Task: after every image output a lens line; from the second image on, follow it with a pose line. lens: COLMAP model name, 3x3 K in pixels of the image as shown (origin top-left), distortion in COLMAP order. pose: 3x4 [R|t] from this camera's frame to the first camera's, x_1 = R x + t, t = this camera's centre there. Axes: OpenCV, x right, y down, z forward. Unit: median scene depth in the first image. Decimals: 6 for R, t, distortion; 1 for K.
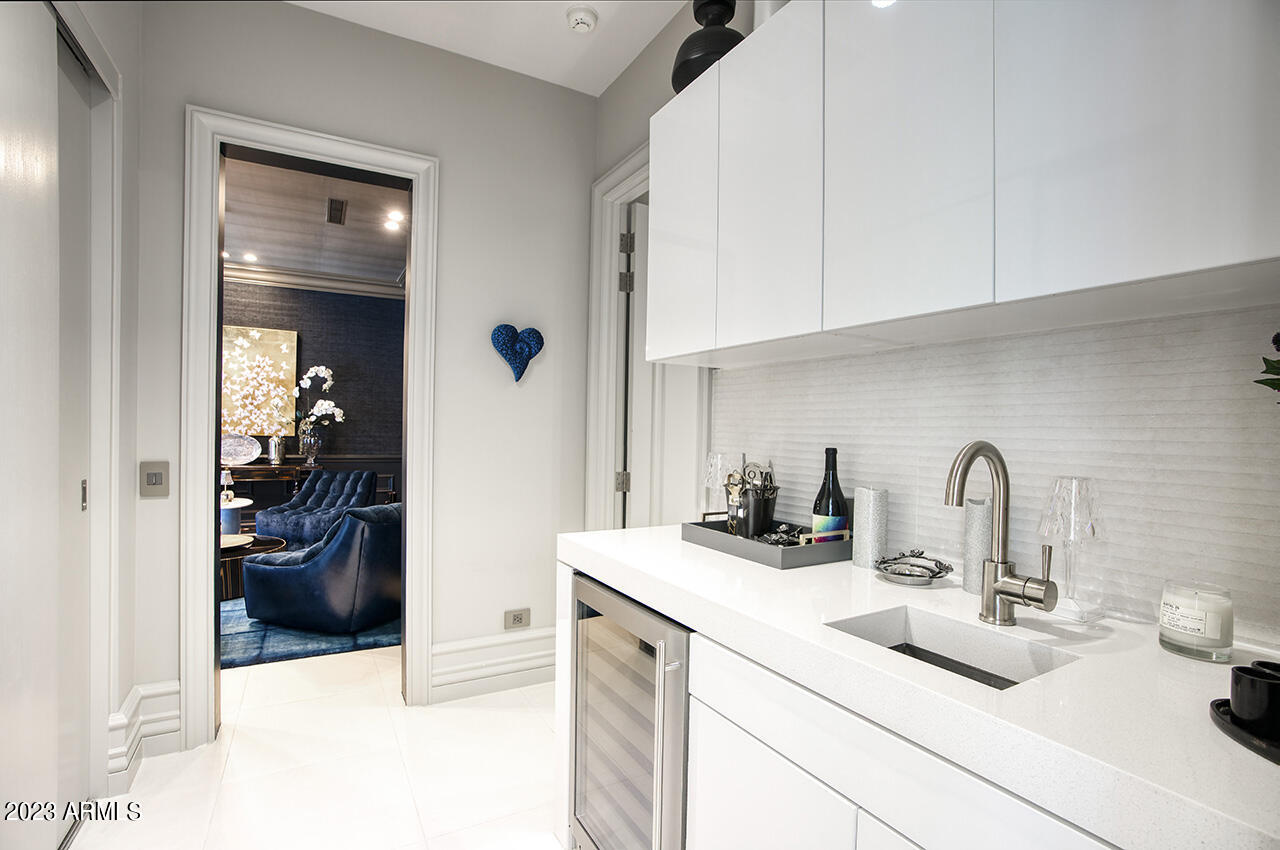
lens RADIAL K [[584.2, 0, 633.3], [0, 584.2, 431.0], [0, 0, 1]] dist [-0.031460, 0.000109]
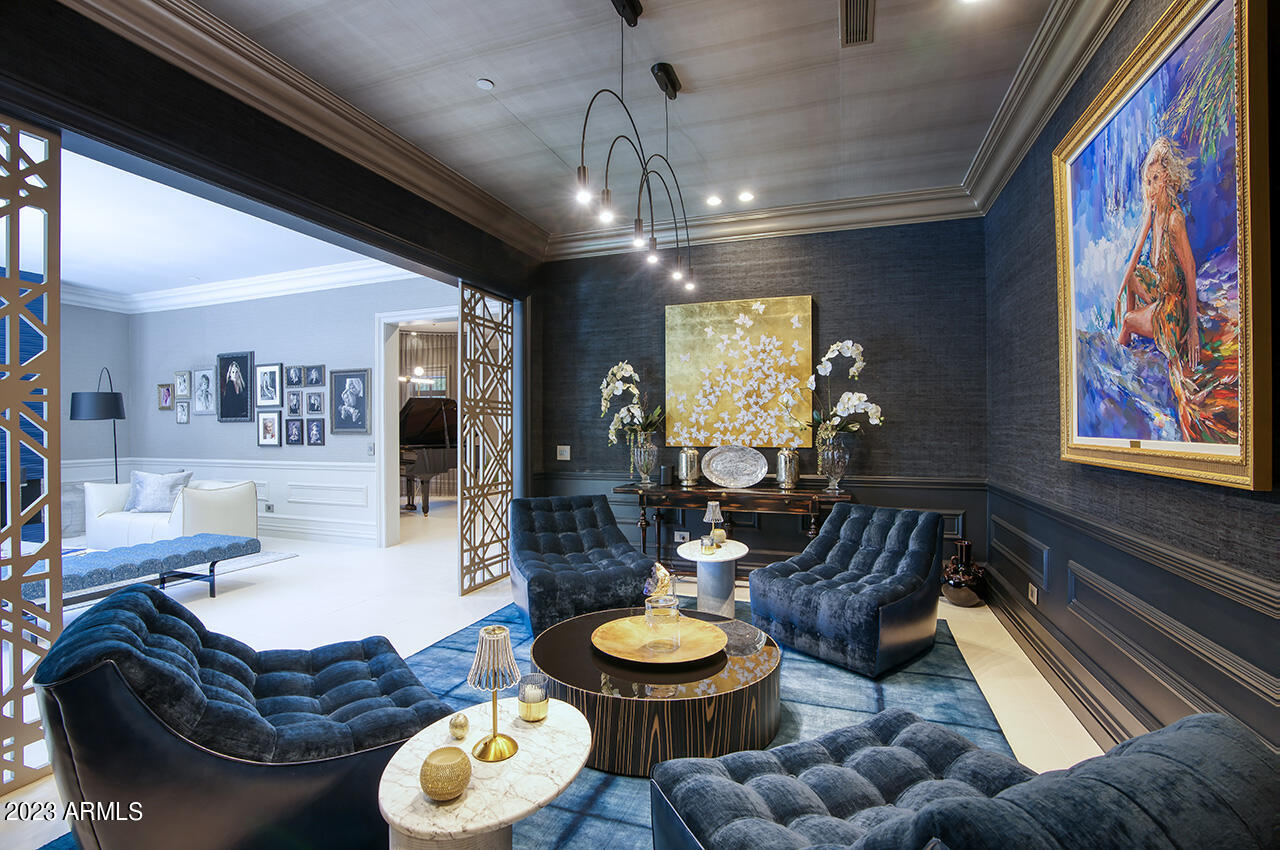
lens RADIAL K [[584.2, 0, 633.9], [0, 584.2, 432.6], [0, 0, 1]] dist [-0.031460, 0.000109]
pose [[0.654079, -0.018771, -0.756194, -0.208063], [0.013200, 0.999823, -0.013401, -0.002524], [0.756311, -0.001216, 0.654211, 0.400922]]
